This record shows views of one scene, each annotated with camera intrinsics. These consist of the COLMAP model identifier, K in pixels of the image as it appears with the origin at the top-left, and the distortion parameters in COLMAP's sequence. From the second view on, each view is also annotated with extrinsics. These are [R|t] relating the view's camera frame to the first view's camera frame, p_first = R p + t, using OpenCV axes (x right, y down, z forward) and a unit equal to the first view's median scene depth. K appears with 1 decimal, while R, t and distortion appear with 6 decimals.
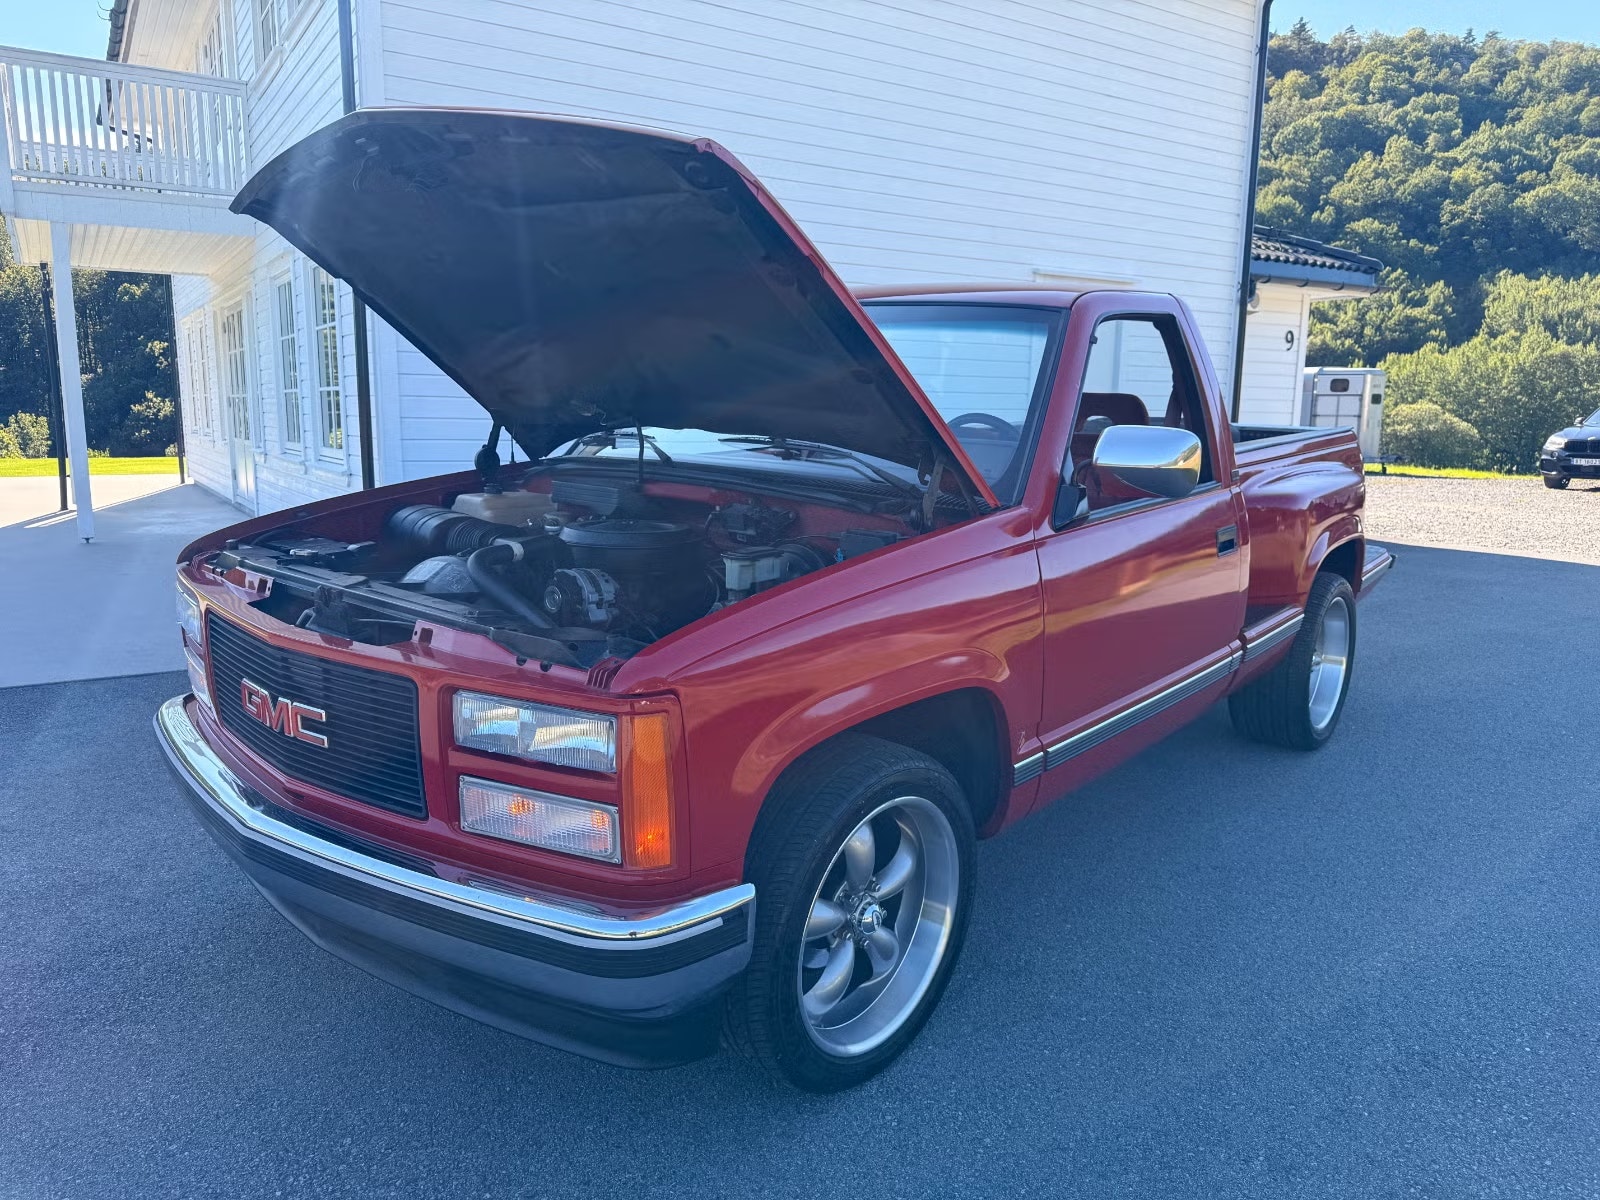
lens RADIAL K [[1167.1, 0, 793.0], [0, 1167.1, 606.1], [0, 0, 1]] dist [0.001009, -0.000526]
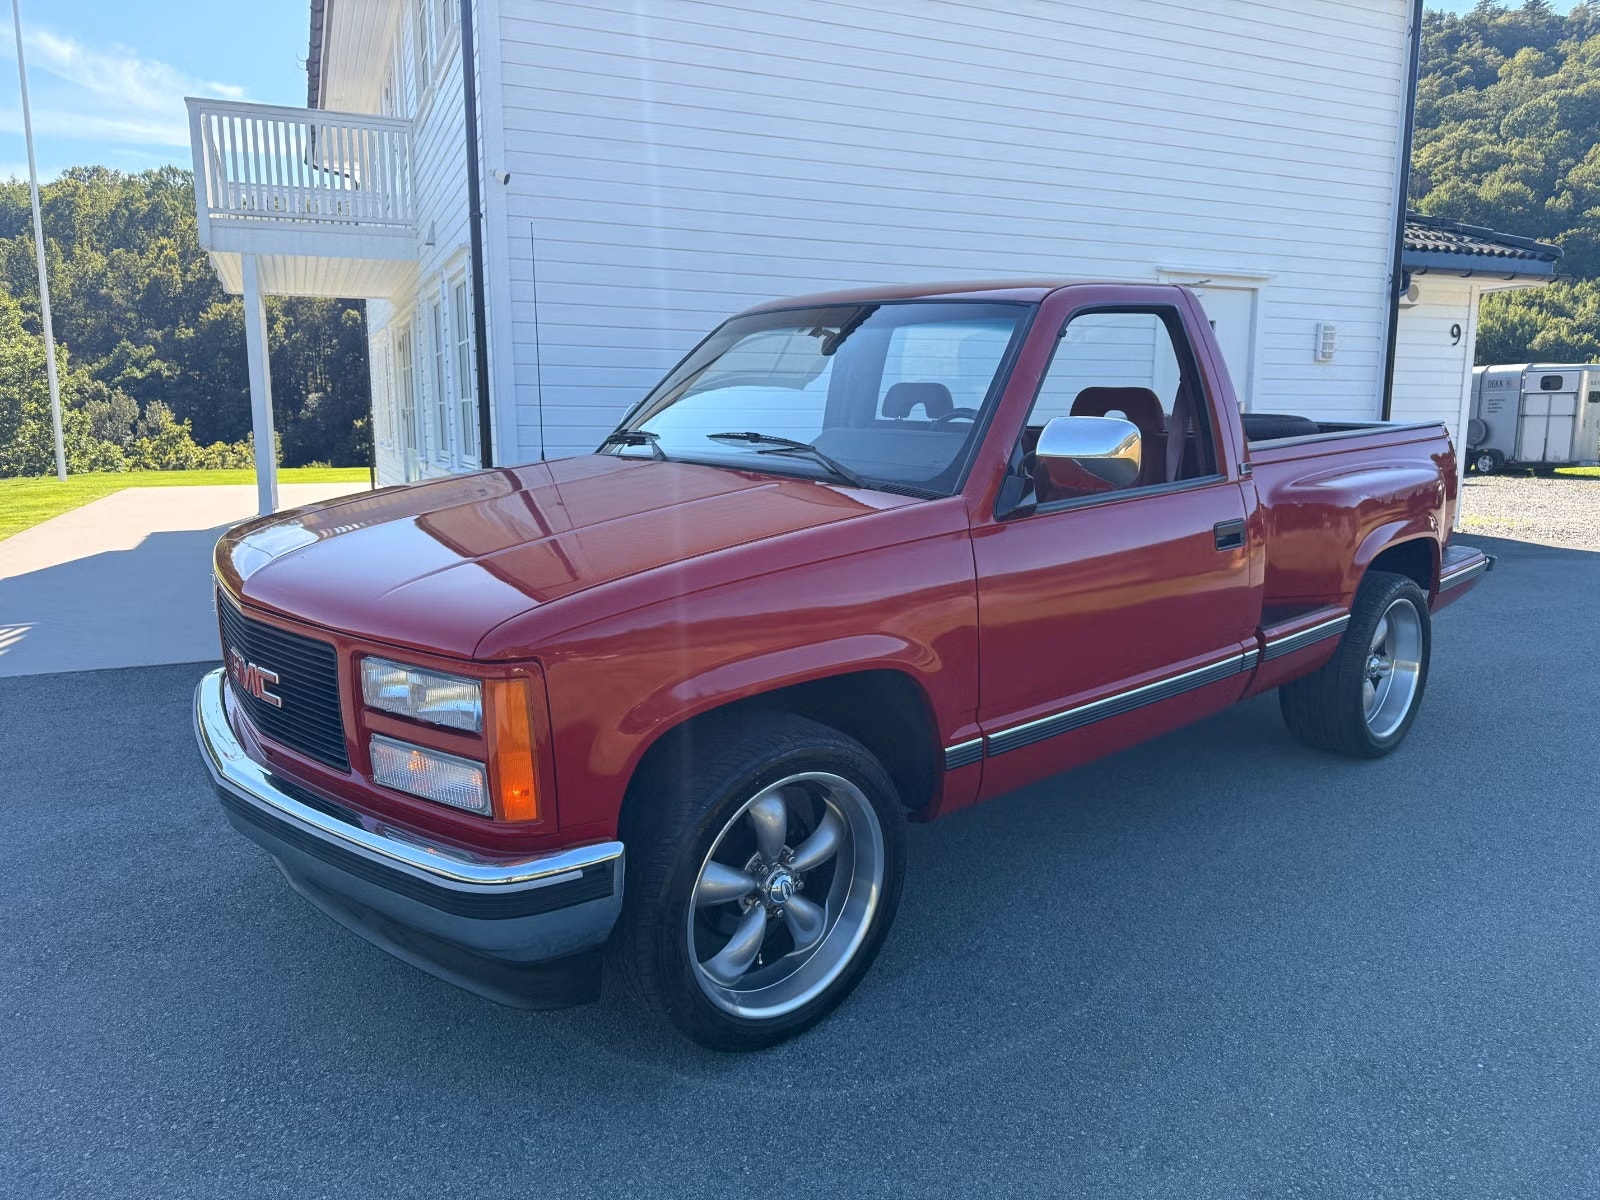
lens RADIAL K [[1161.4, 0, 800.0], [0, 1161.4, 600.0], [0, 0, 1]] dist [0.008390, -0.008800]
pose [[0.987846, 0.012162, -0.154957, 0.138343], [-0.014092, 0.999836, -0.011359, 0.012114], [0.154793, 0.013405, 0.987856, -0.015411]]
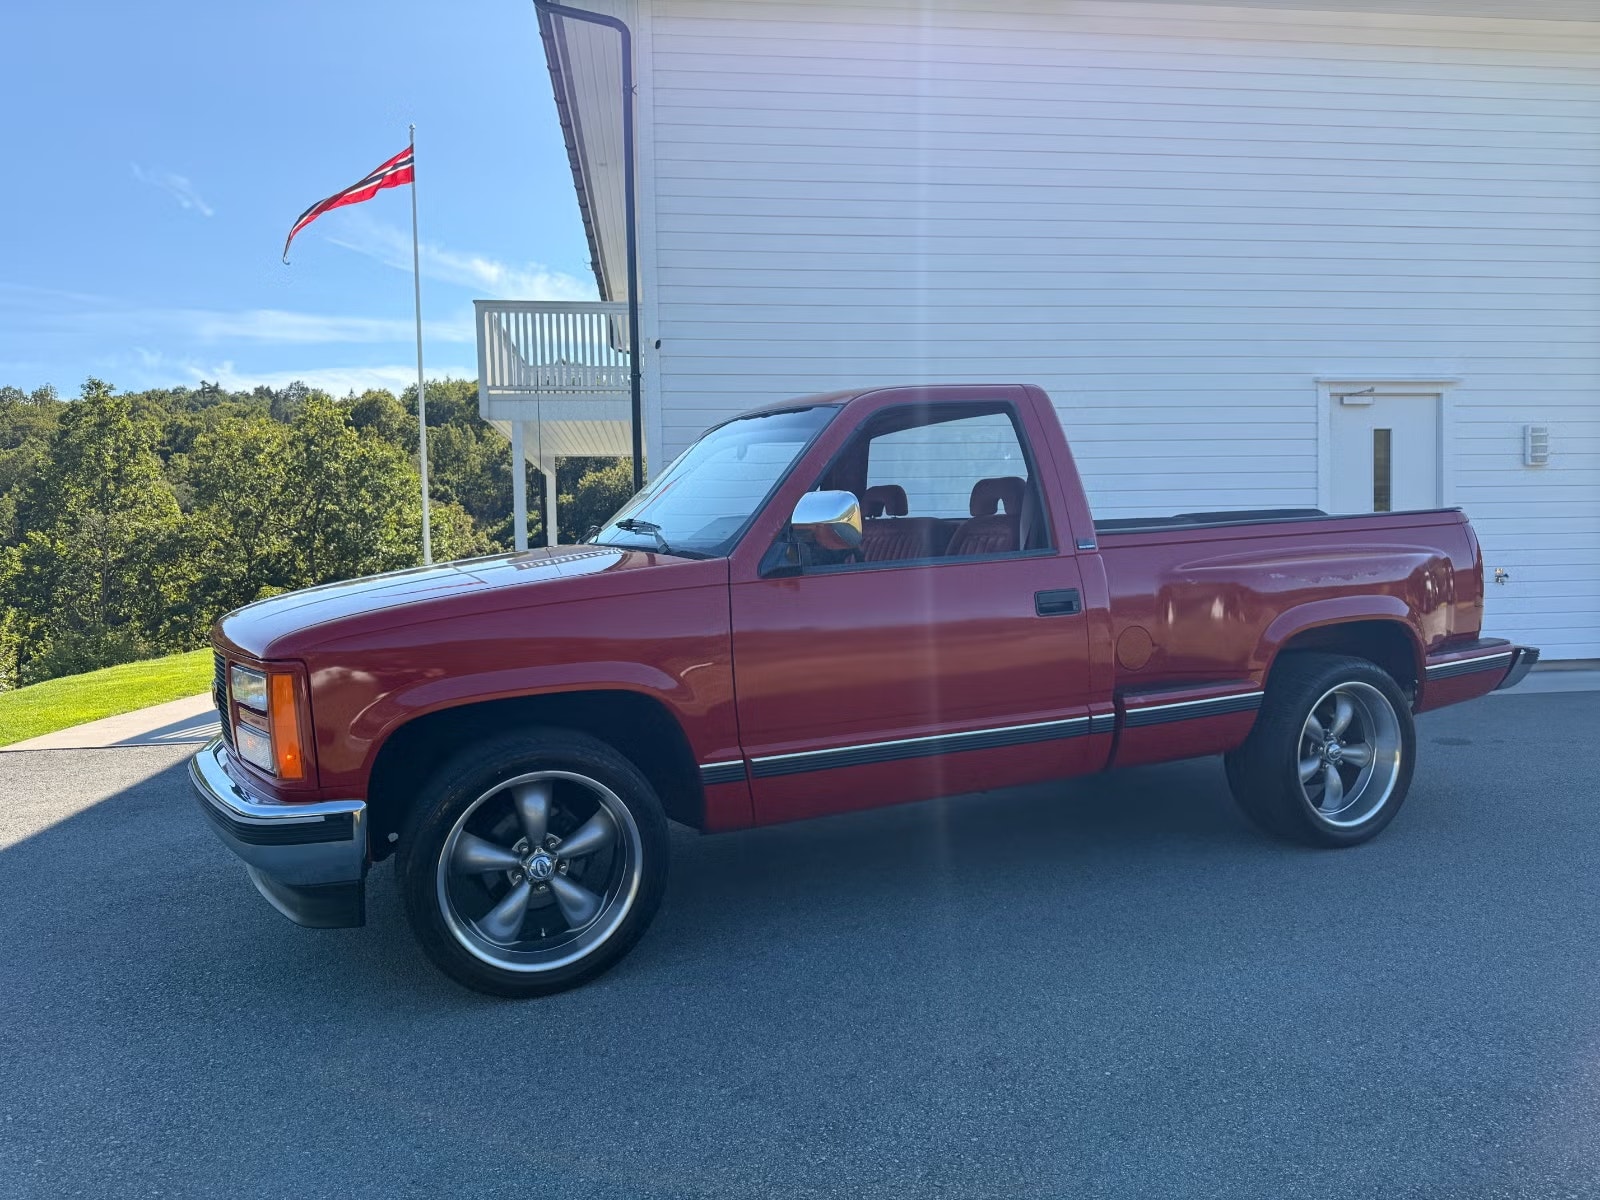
lens RADIAL K [[1164.1, 0, 799.2], [0, 1164.1, 598.4], [0, 0, 1]] dist [0.060425, -0.081823]
pose [[0.895520, -0.019476, -0.444596, 0.525154], [-0.043924, 0.990296, -0.131854, 0.075145], [0.442849, 0.137606, 0.885974, -0.041361]]
